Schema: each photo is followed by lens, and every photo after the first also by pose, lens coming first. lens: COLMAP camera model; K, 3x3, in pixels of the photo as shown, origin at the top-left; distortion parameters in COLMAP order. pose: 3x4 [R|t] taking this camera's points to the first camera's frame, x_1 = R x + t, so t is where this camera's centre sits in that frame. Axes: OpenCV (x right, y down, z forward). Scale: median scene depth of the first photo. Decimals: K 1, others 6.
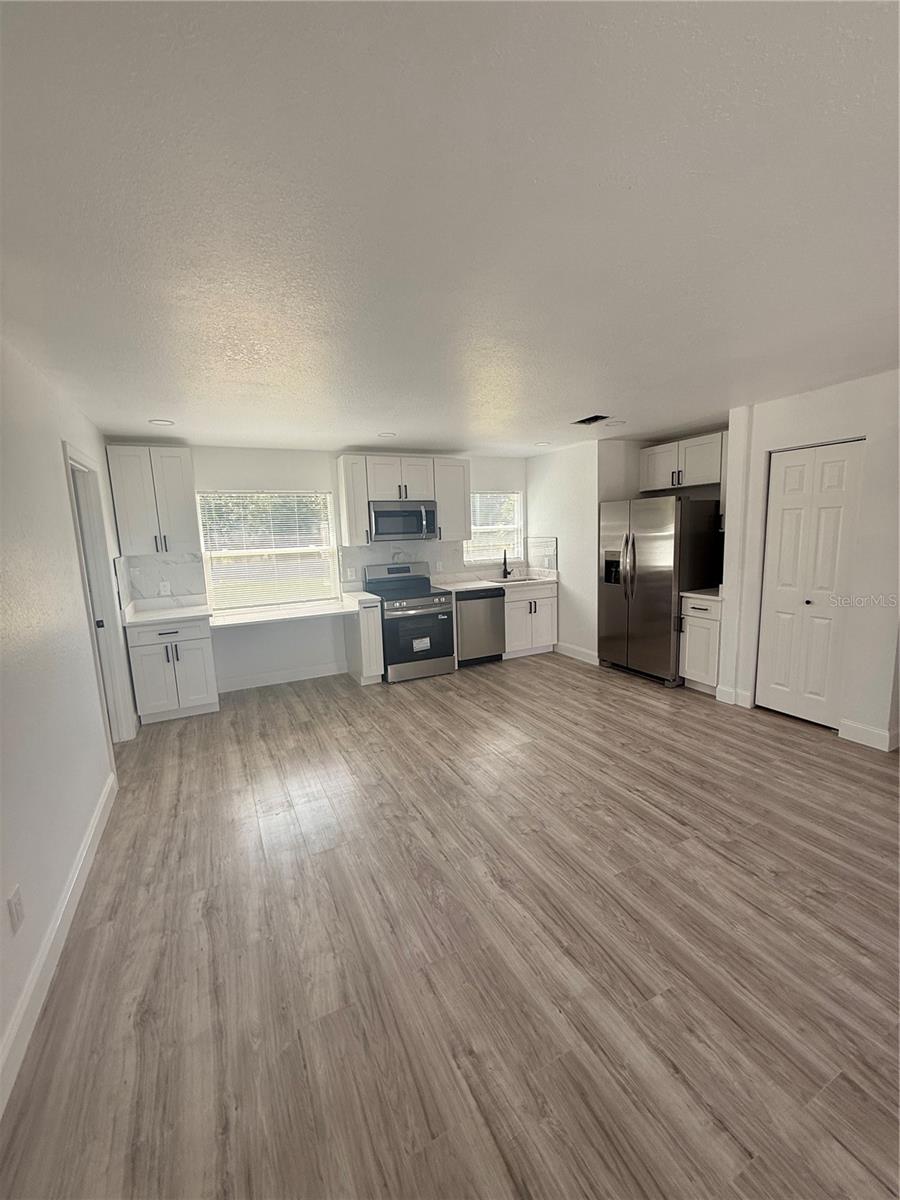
lens RADIAL K [[477.5, 0, 452.9], [0, 477.5, 596.4], [0, 0, 1]] dist [0.000100, -0.000203]
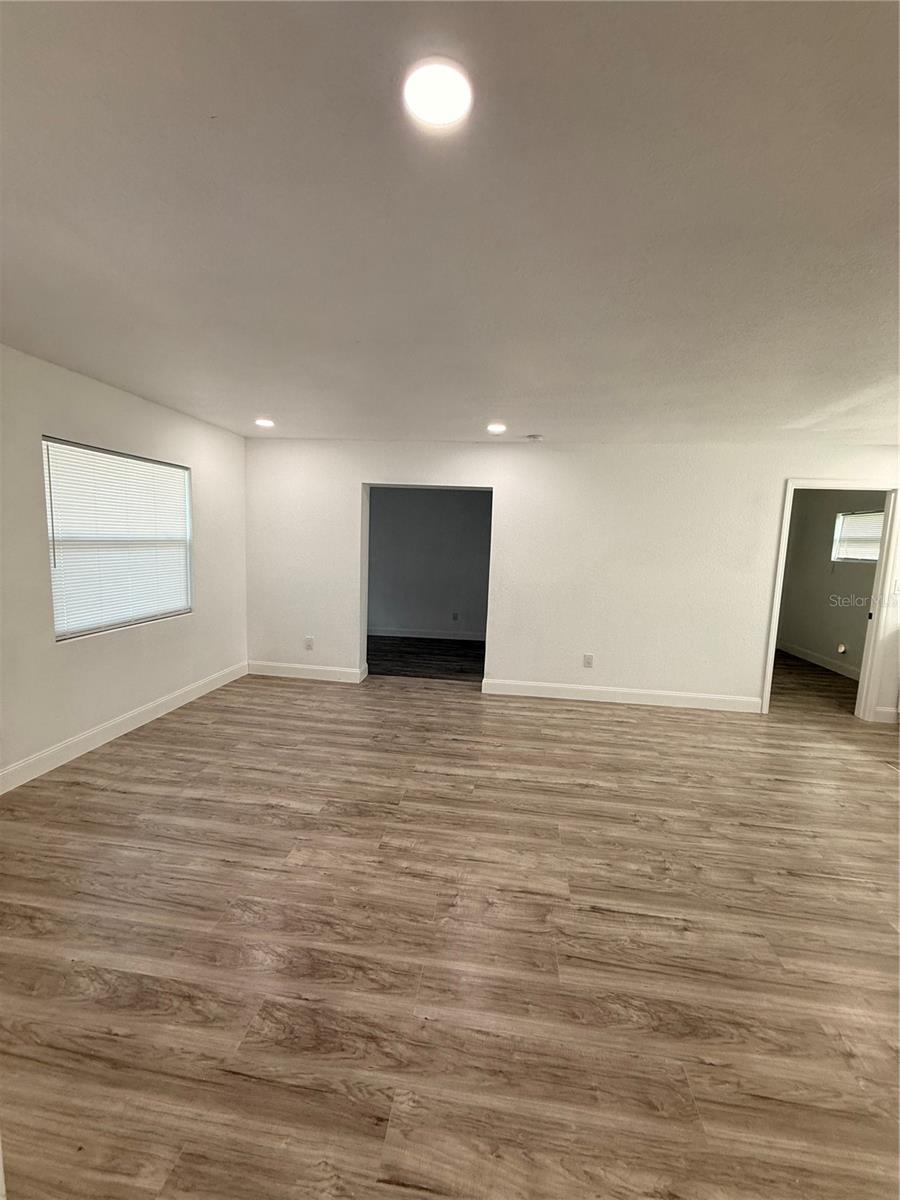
lens RADIAL K [[477.5, 0, 449.5], [0, 477.5, 596.8], [0, 0, 1]] dist [0.000100, -0.000203]
pose [[-0.563249, 0.113589, -0.818442, 0.847873], [-0.131044, 0.965690, 0.224210, -0.121339], [0.815830, 0.233538, -0.529039, 0.771030]]
